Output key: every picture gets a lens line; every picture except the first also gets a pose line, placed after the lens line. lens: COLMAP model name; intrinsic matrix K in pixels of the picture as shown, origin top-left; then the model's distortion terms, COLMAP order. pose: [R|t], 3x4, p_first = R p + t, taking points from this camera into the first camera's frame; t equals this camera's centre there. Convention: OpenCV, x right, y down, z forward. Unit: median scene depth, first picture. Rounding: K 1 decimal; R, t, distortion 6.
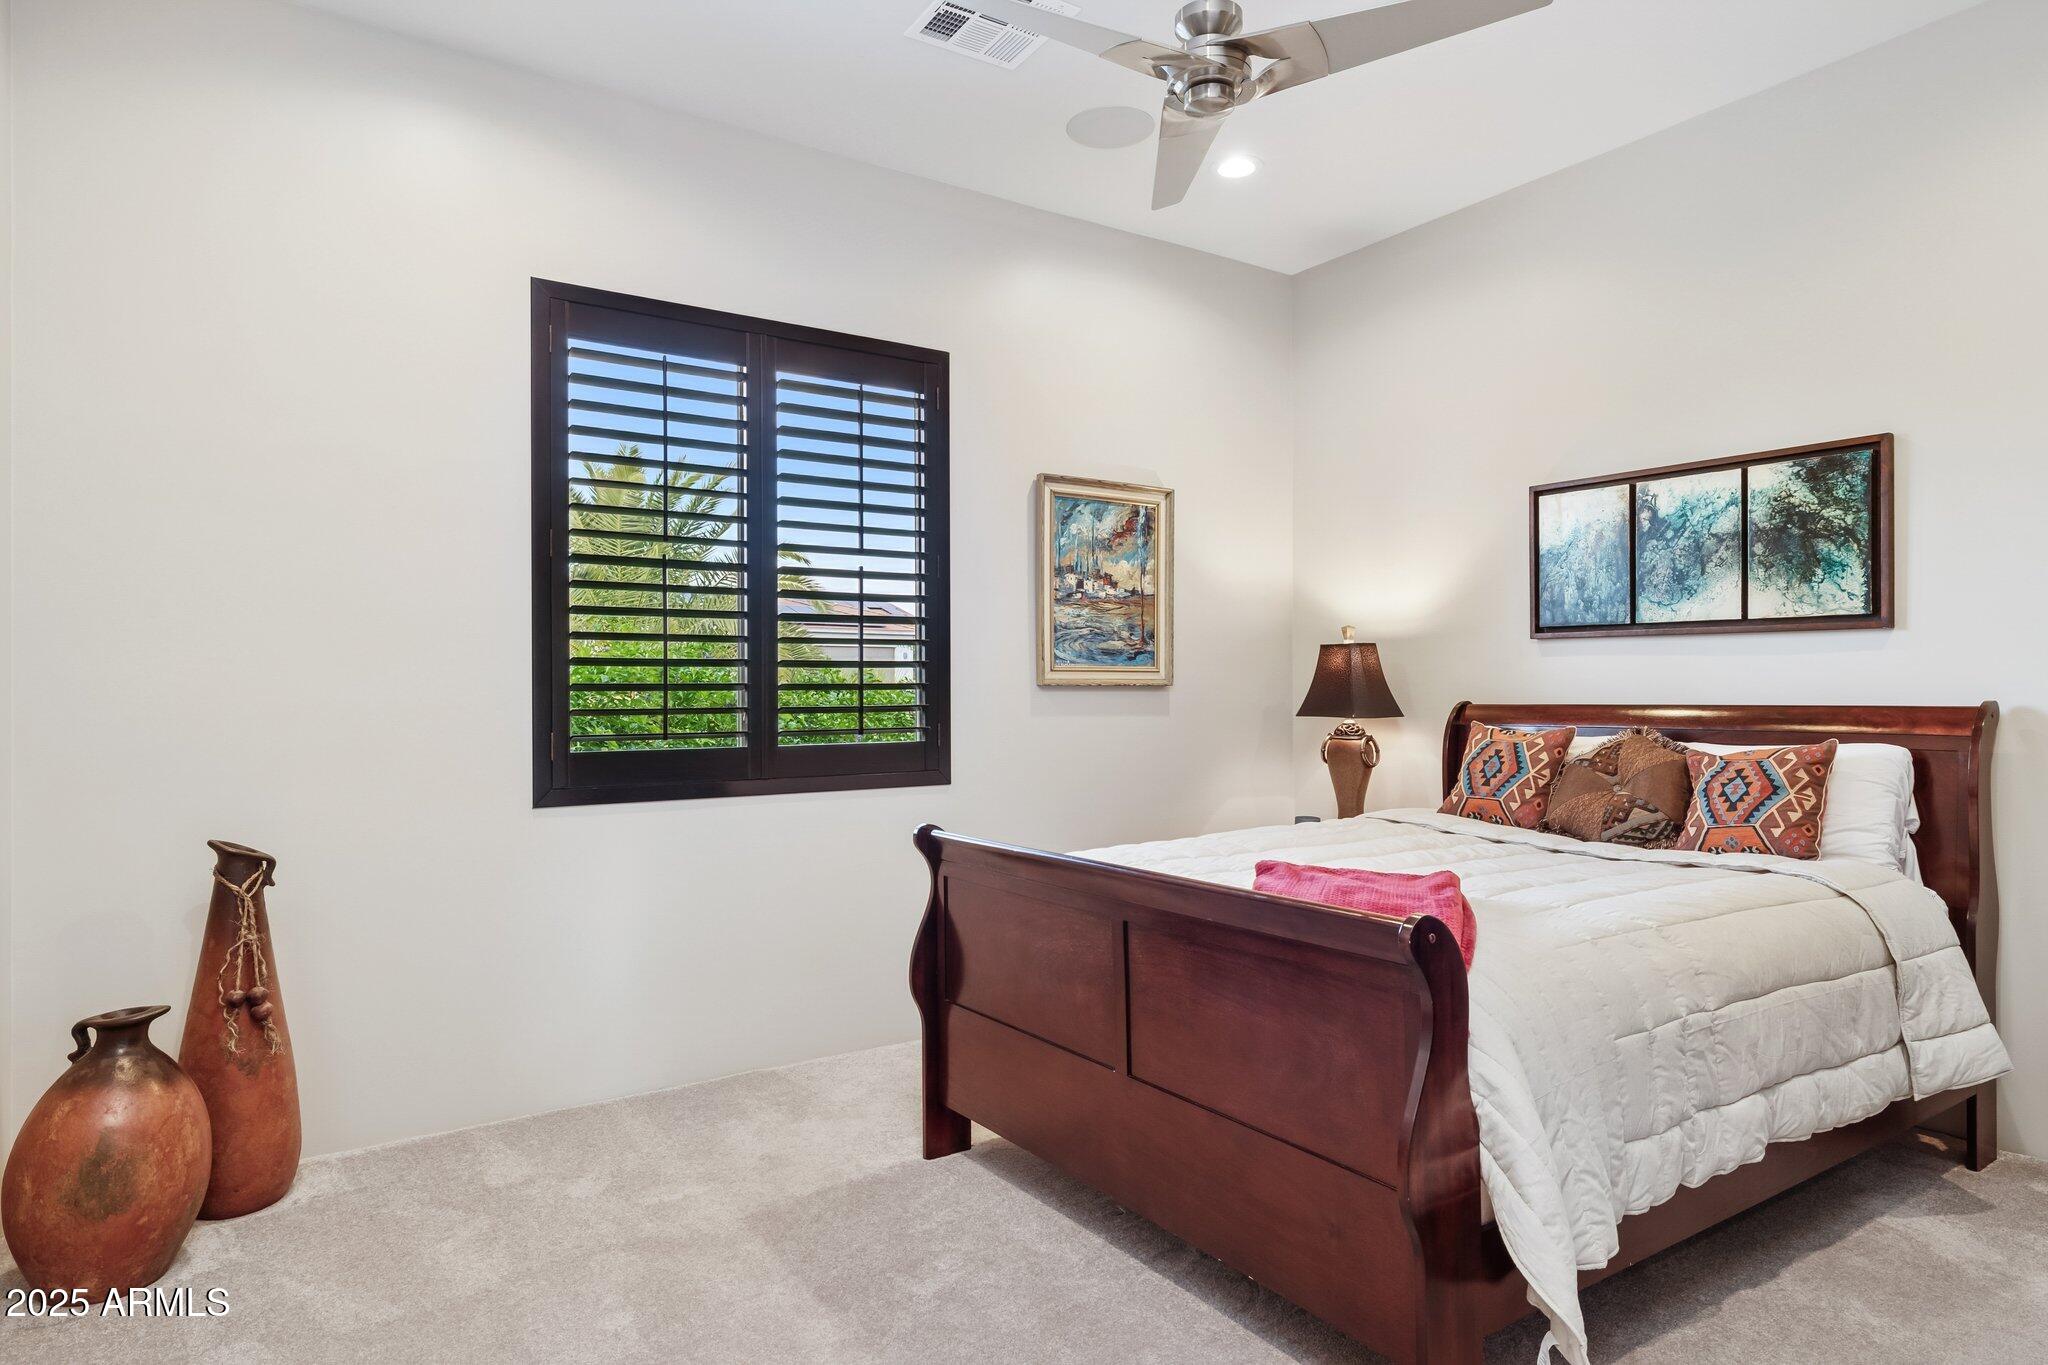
lens RADIAL K [[1175.3, 0, 1024.0], [0, 1175.3, 682.5], [0, 0, 1]] dist [-0.000198, 0.000065]
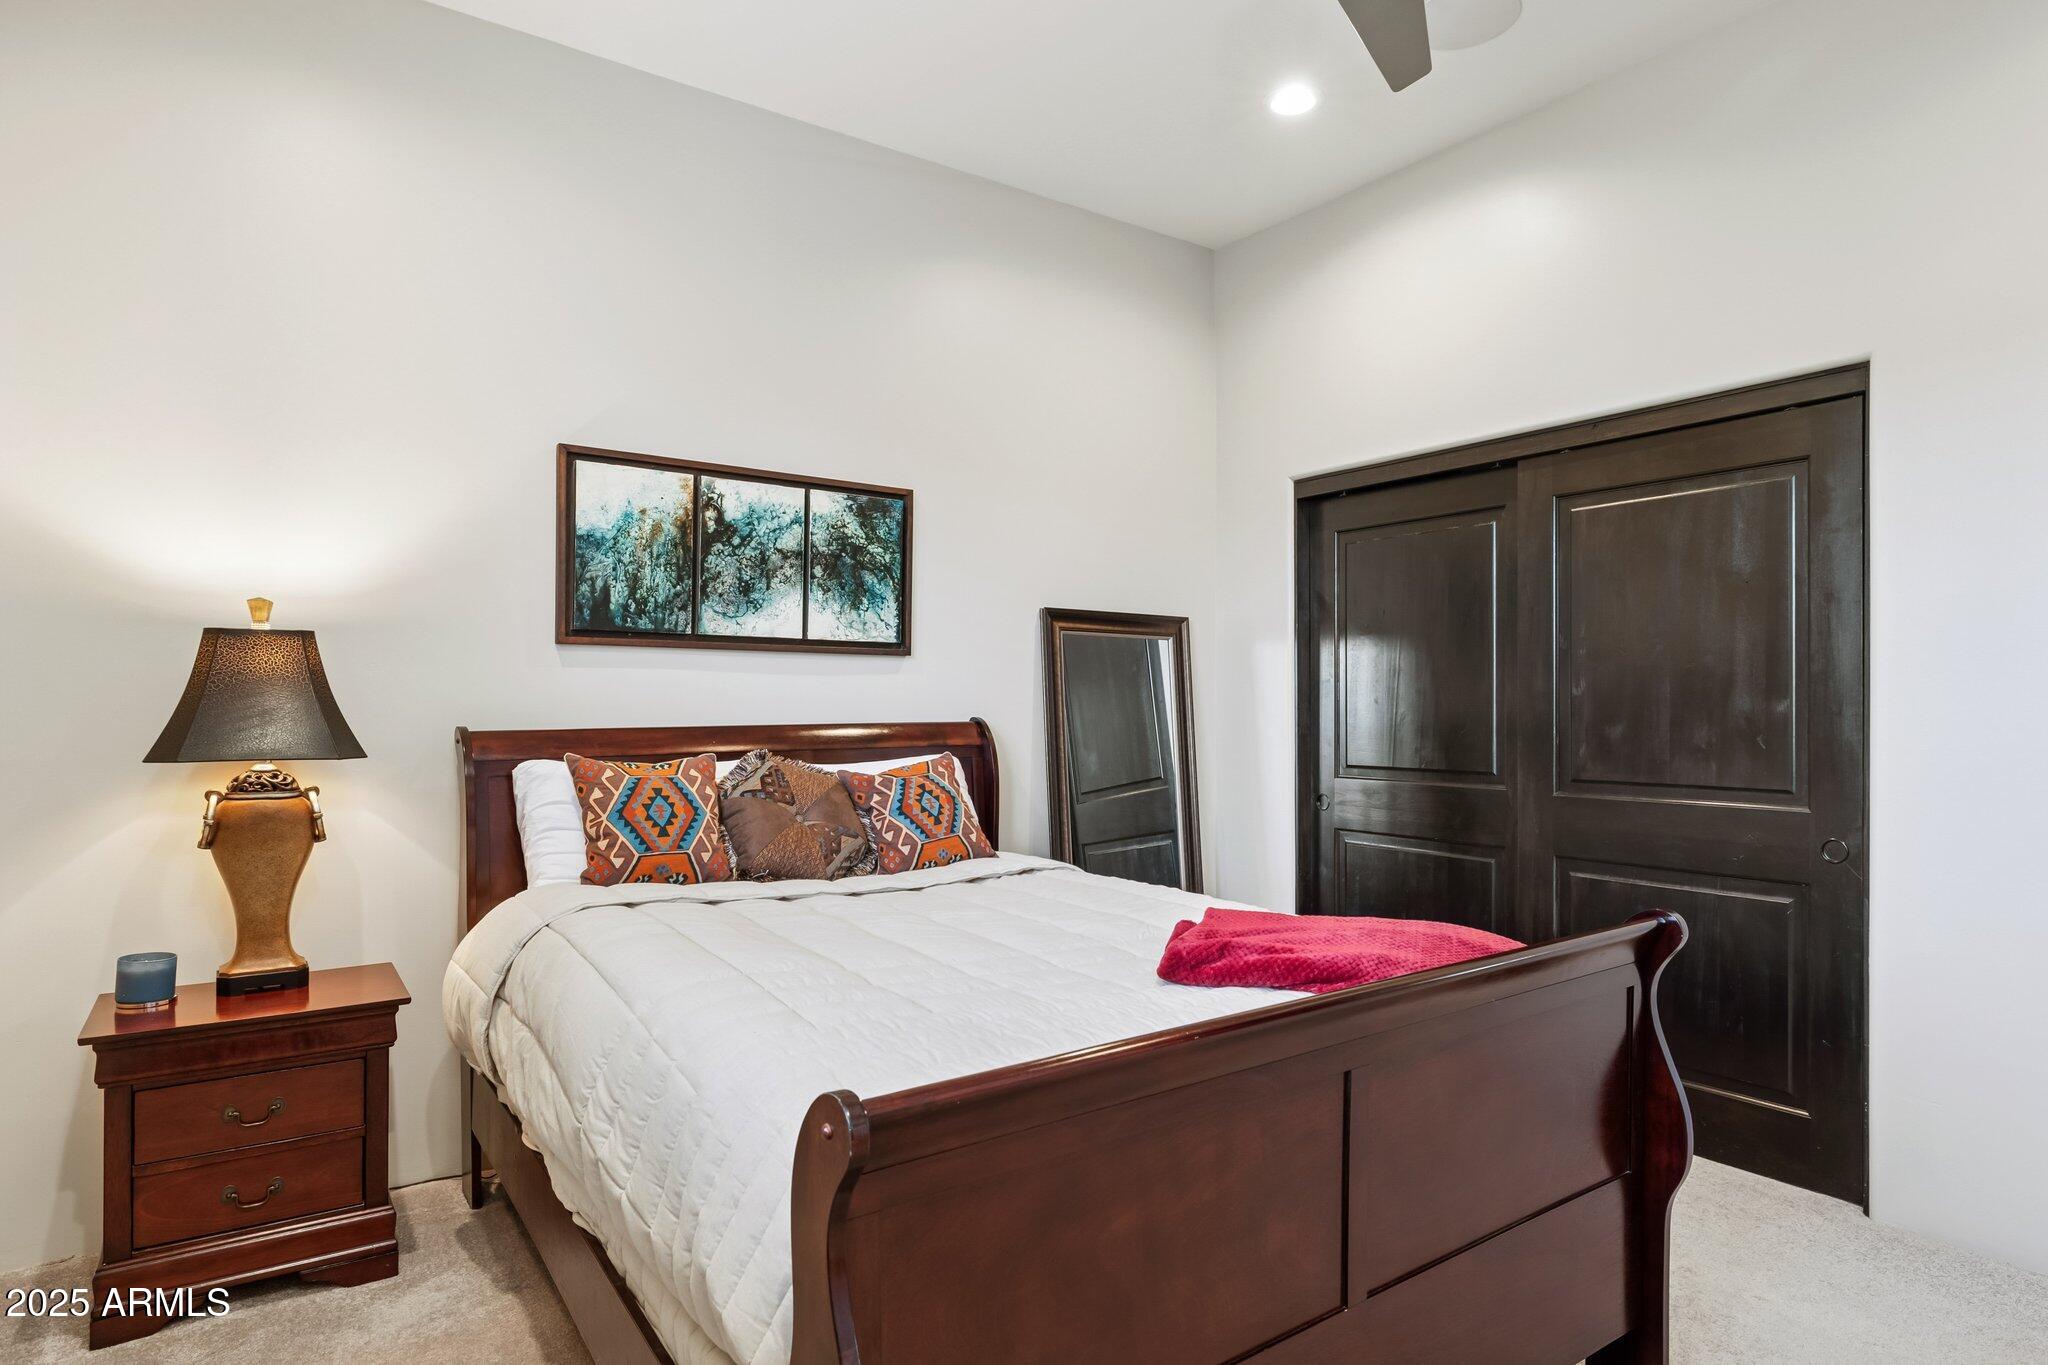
lens RADIAL K [[1114.1, 0, 1024.5], [0, 1114.1, 712.4], [0, 0, 1]] dist [-0.000254, -0.000079]
pose [[-0.022191, -0.007776, 0.999724, -0.348820], [-0.005214, 0.999957, 0.007662, 0.000979], [-0.999740, -0.005042, -0.022231, 0.830031]]
